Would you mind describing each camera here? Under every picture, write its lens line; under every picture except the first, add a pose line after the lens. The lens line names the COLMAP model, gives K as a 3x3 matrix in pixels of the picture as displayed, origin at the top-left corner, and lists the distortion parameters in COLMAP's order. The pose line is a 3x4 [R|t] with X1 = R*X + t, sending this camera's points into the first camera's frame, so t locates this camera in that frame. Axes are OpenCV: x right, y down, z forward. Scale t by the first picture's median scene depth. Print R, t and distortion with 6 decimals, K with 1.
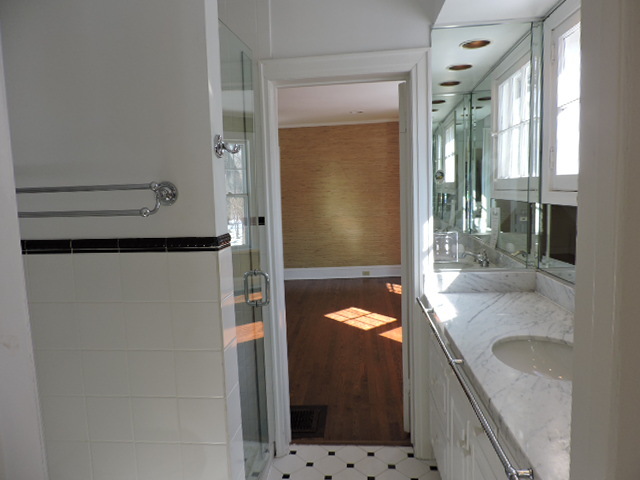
lens RADIAL K [[461.3, 0, 320.0], [0, 461.3, 240.0], [0, 0, 1]] dist [-0.002775, -0.002748]
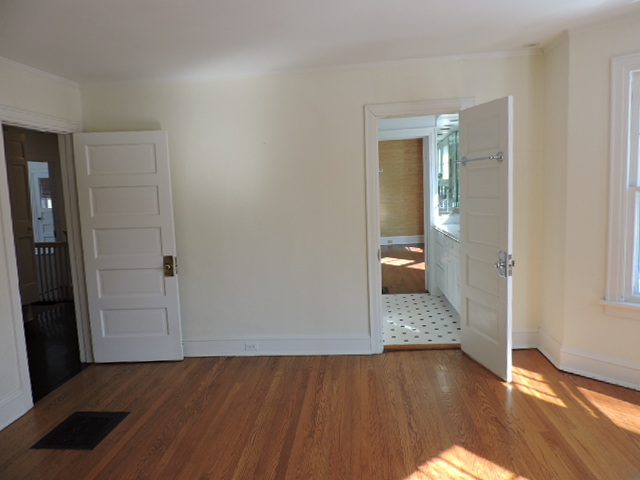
lens RADIAL K [[461.3, 0, 320.0], [0, 461.3, 240.0], [0, 0, 1]] dist [-0.002775, -0.002748]
pose [[0.999940, -0.010859, 0.001740, -0.198268], [0.010847, 0.999920, 0.006581, 0.086918], [-0.001811, -0.006562, 0.999977, -0.740611]]
